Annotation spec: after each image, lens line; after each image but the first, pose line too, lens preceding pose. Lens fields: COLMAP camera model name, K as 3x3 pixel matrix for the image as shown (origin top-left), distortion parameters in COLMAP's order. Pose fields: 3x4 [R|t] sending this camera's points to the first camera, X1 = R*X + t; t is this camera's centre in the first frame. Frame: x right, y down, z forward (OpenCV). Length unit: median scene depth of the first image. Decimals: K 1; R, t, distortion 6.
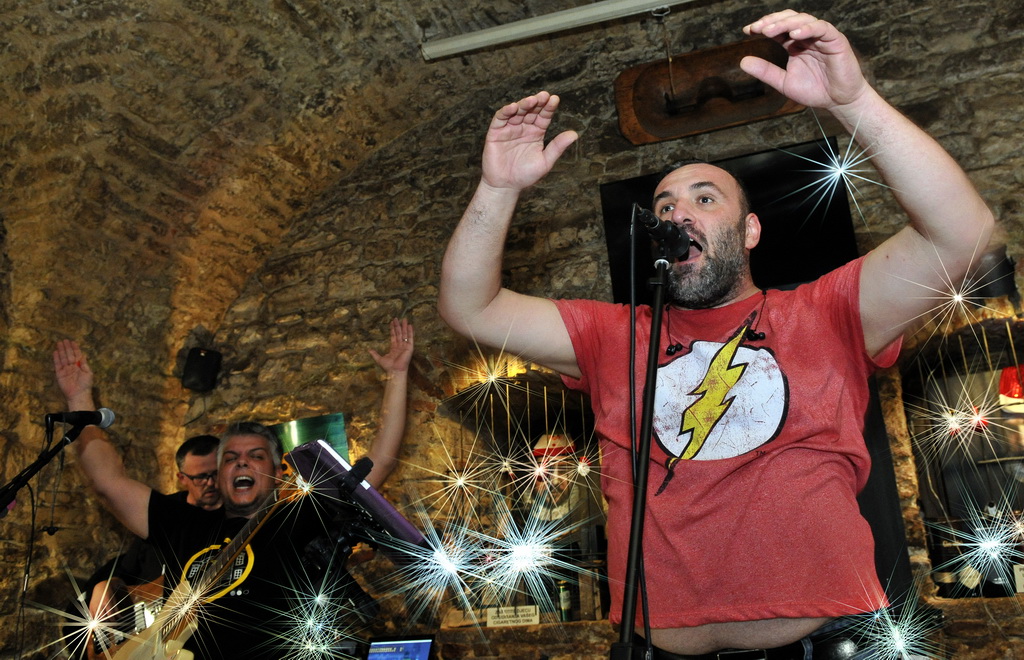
lens RADIAL K [[878.7, 0, 555.8], [0, 878.7, 266.4], [0, 0, 1]] dist [-0.030352, -0.018731]
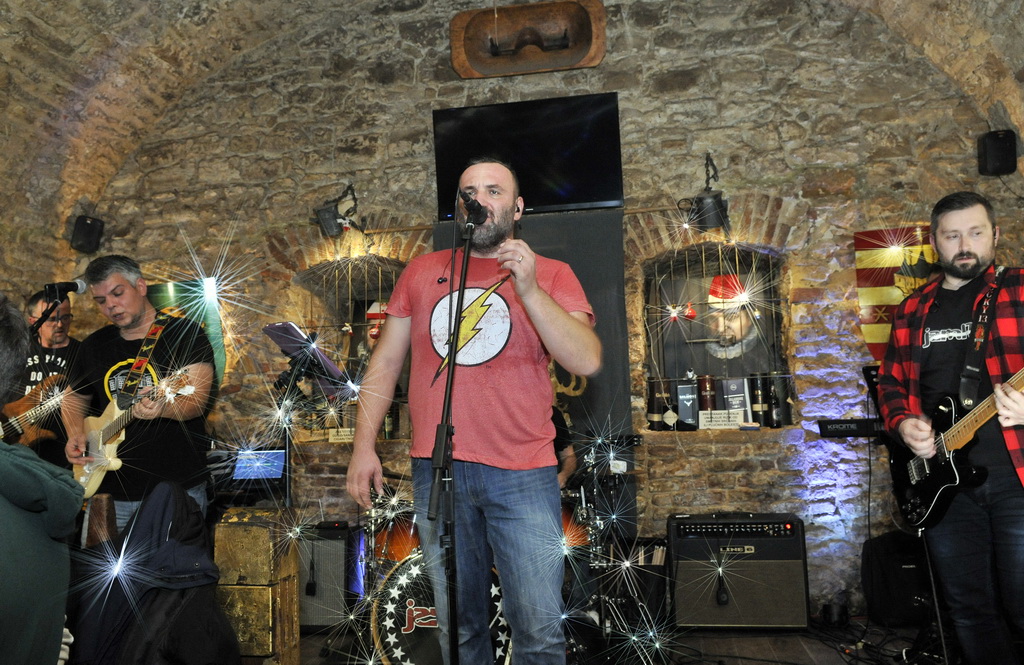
lens RADIAL K [[782.9, 0, 497.4], [0, 782.9, 326.3], [0, 0, 1]] dist [-0.005885, -0.066694]
pose [[0.986337, 0.047062, 0.157877, -0.019113], [-0.081247, 0.972639, 0.217651, -0.041352], [-0.143314, -0.227504, 0.963173, -0.146406]]
